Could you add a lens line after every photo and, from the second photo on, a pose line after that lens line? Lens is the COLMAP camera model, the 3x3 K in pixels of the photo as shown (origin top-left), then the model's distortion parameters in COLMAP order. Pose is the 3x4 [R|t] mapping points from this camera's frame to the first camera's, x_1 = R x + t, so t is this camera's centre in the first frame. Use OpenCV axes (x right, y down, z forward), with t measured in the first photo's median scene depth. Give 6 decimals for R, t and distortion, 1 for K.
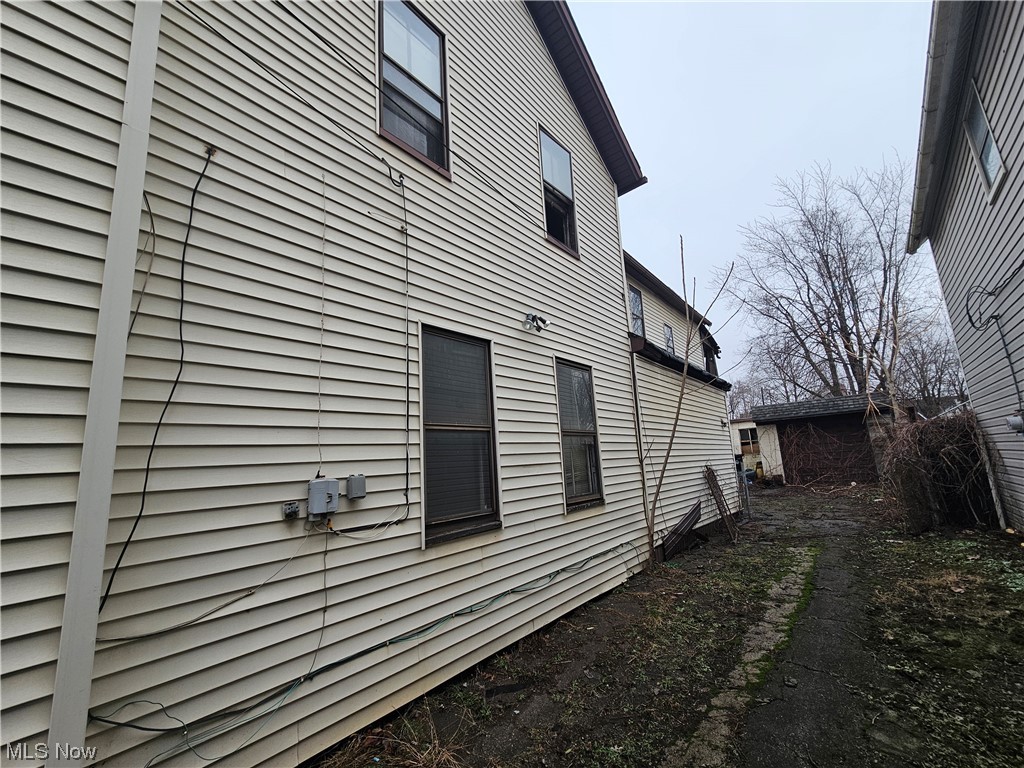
lens RADIAL K [[421.8, 0, 511.1], [0, 421.8, 386.3], [0, 0, 1]] dist [0.002153, -0.001943]
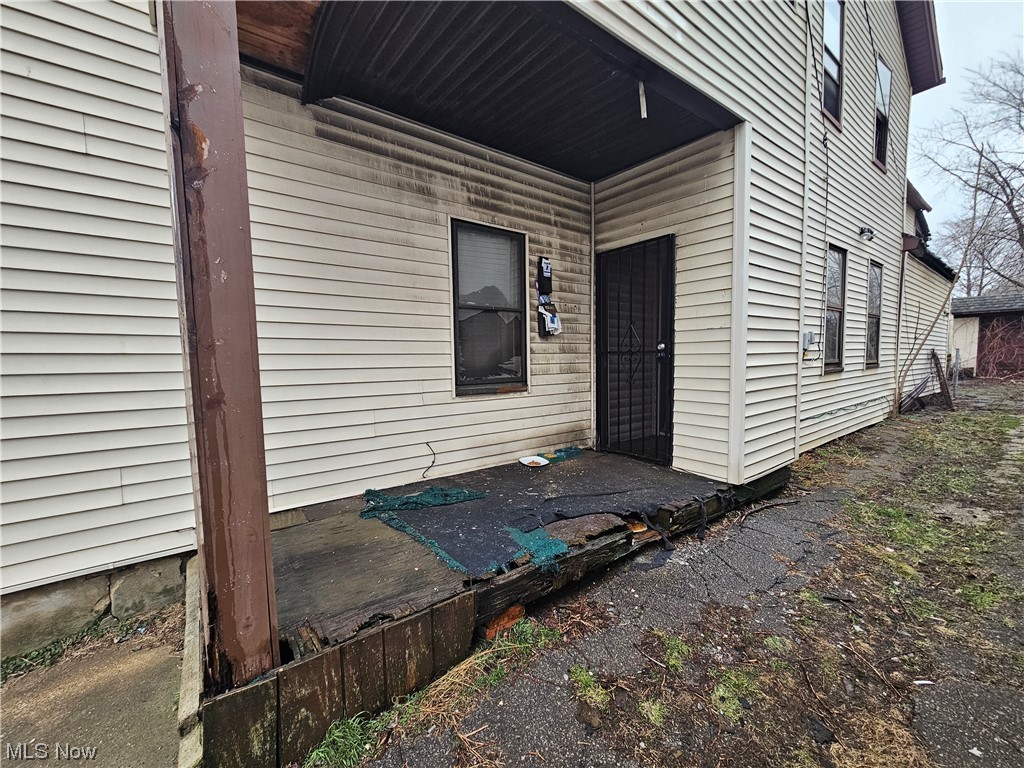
lens RADIAL K [[421.8, 0, 514.4], [0, 421.8, 381.9], [0, 0, 1]] dist [0.002153, -0.001943]
pose [[0.976550, 0.057034, -0.207597, -0.627133], [-0.002927, 0.967699, 0.252091, -0.022149], [0.215269, -0.245572, 0.945174, -0.561888]]
